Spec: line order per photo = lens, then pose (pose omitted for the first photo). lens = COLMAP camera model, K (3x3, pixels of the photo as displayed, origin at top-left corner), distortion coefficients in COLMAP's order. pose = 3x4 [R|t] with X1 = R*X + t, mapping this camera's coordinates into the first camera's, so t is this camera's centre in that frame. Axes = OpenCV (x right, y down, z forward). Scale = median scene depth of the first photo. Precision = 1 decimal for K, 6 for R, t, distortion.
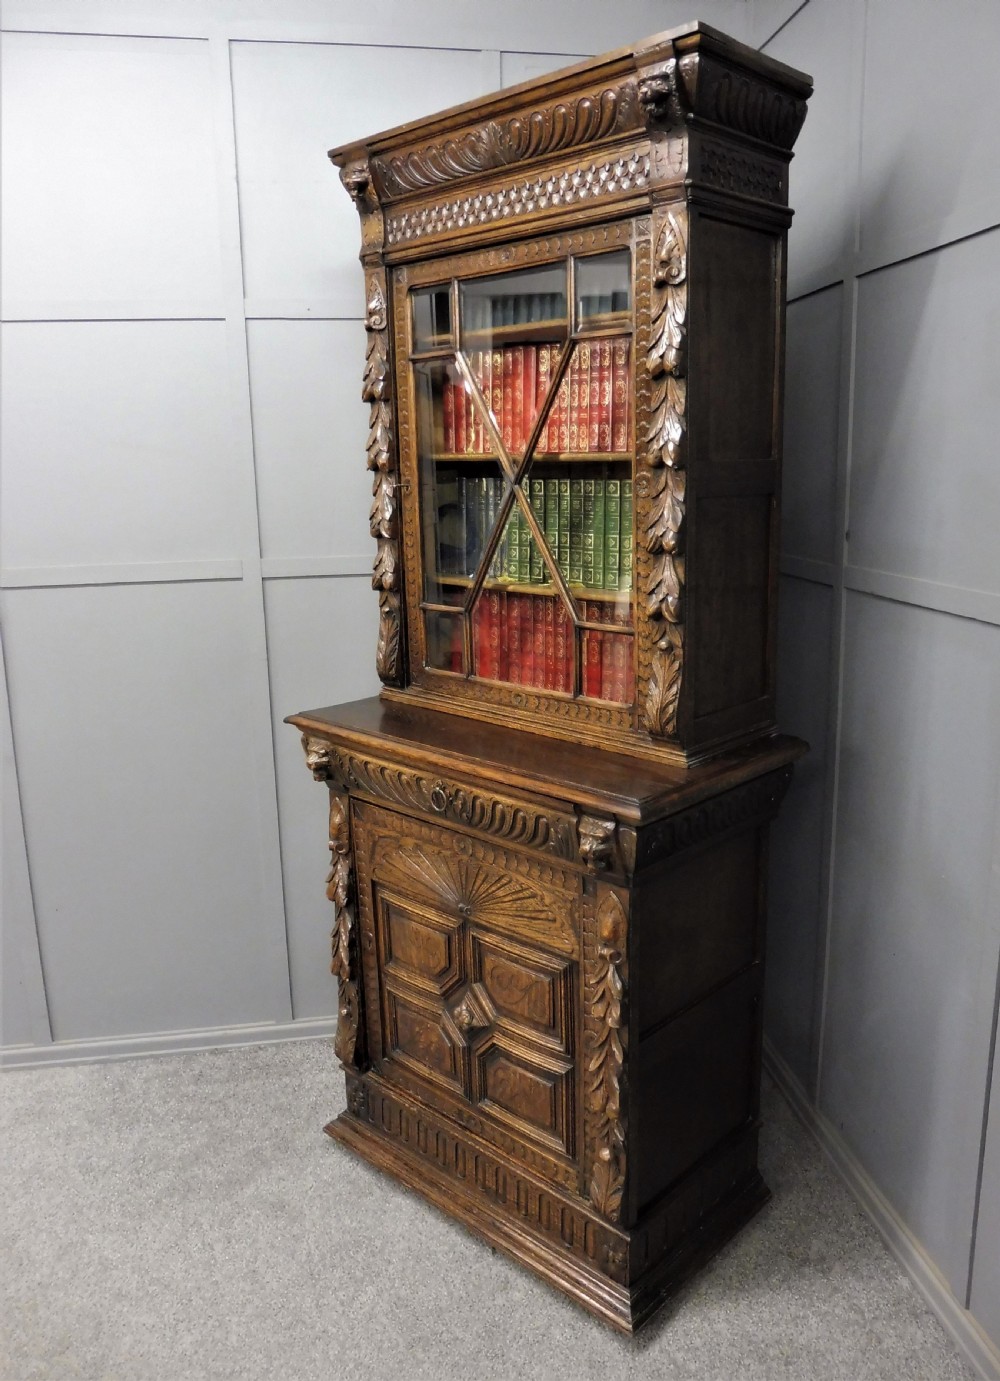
lens RADIAL K [[1048.3, 0, 527.4], [0, 1048.3, 661.8], [0, 0, 1]] dist [-0.032990, -0.029185]
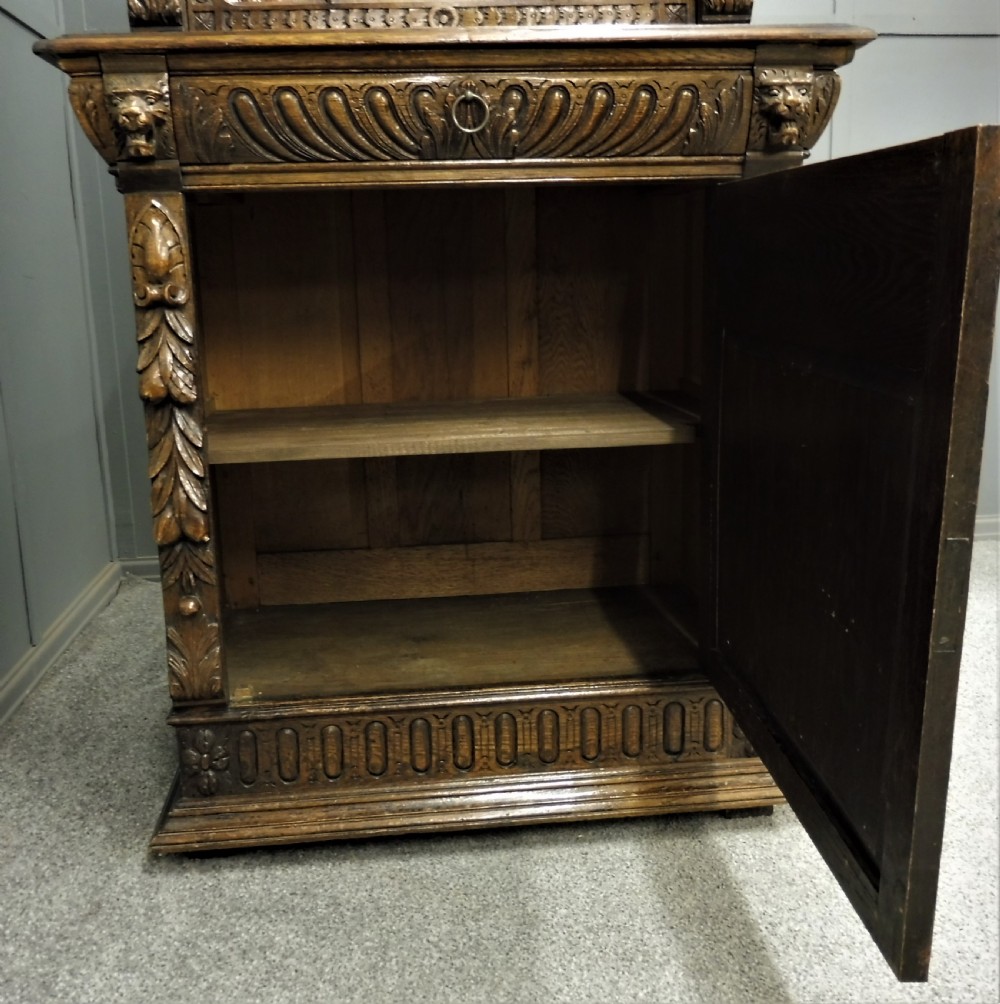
lens RADIAL K [[1050.4, 0, 469.0], [0, 1050.4, 500.8], [0, 0, 1]] dist [-0.017987, 0.000000]
pose [[0.664973, -0.159765, 0.729580, -0.577833], [0.160198, 0.984628, 0.069604, 0.316772], [-0.729485, 0.070592, 0.680345, 0.597223]]
